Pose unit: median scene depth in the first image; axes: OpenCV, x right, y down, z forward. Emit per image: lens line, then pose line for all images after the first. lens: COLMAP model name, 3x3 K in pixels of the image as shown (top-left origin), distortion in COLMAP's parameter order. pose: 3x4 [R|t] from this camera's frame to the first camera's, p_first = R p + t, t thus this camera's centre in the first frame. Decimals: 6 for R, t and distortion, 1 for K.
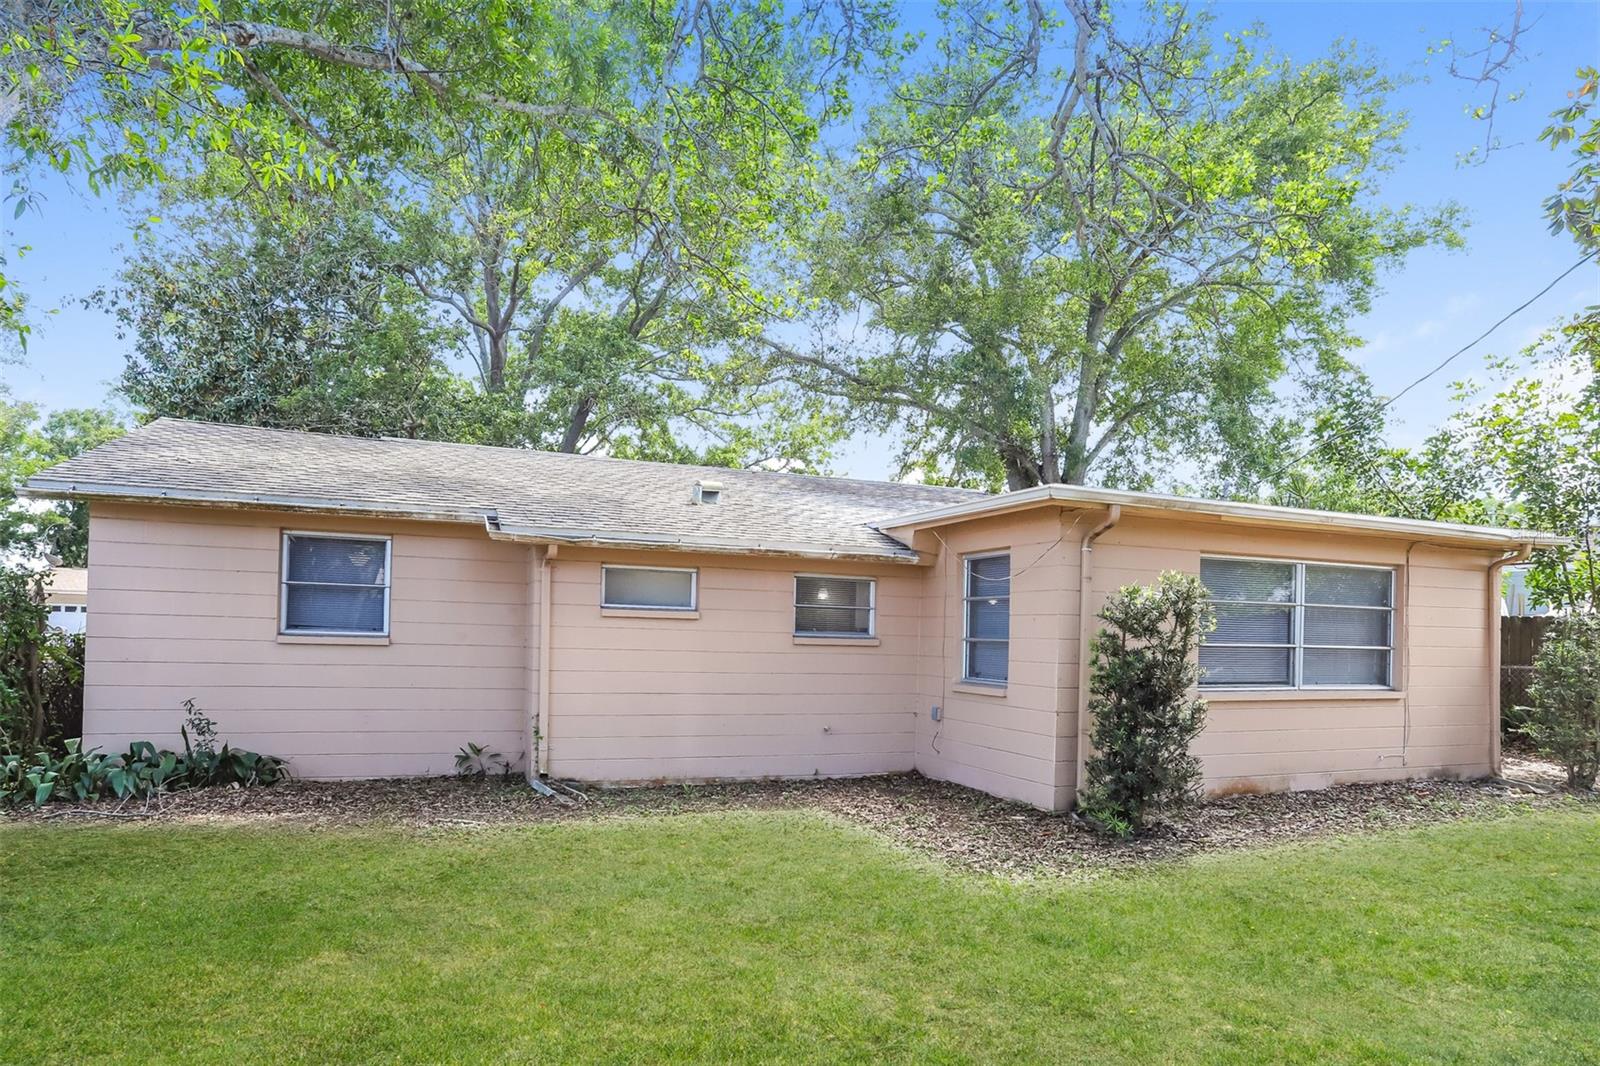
lens RADIAL K [[788.7, 0, 799.3], [0, 788.7, 615.0], [0, 0, 1]] dist [-0.050486, 0.028433]
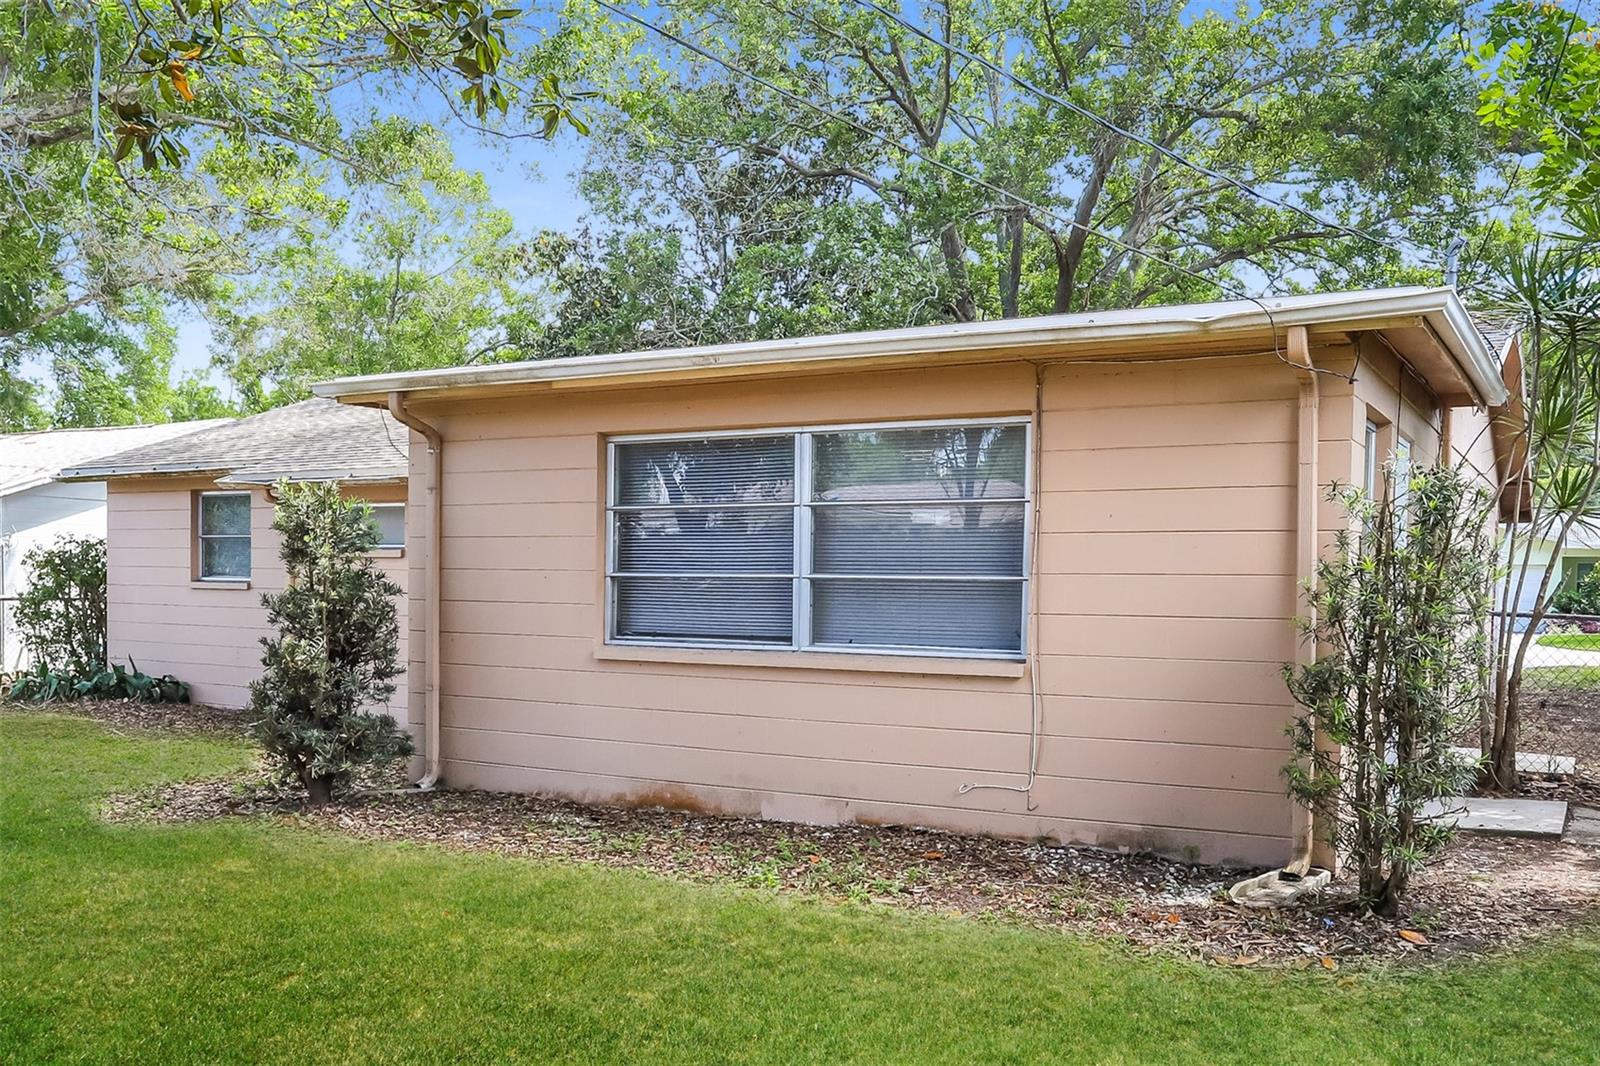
lens RADIAL K [[788.7, 0, 799.3], [0, 788.7, 615.0], [0, 0, 1]] dist [-0.050486, 0.028433]
pose [[0.831225, 0.009241, -0.555859, 0.944044], [0.004496, 0.999717, 0.023343, 0.054187], [0.555918, -0.021902, 0.830949, 0.493401]]
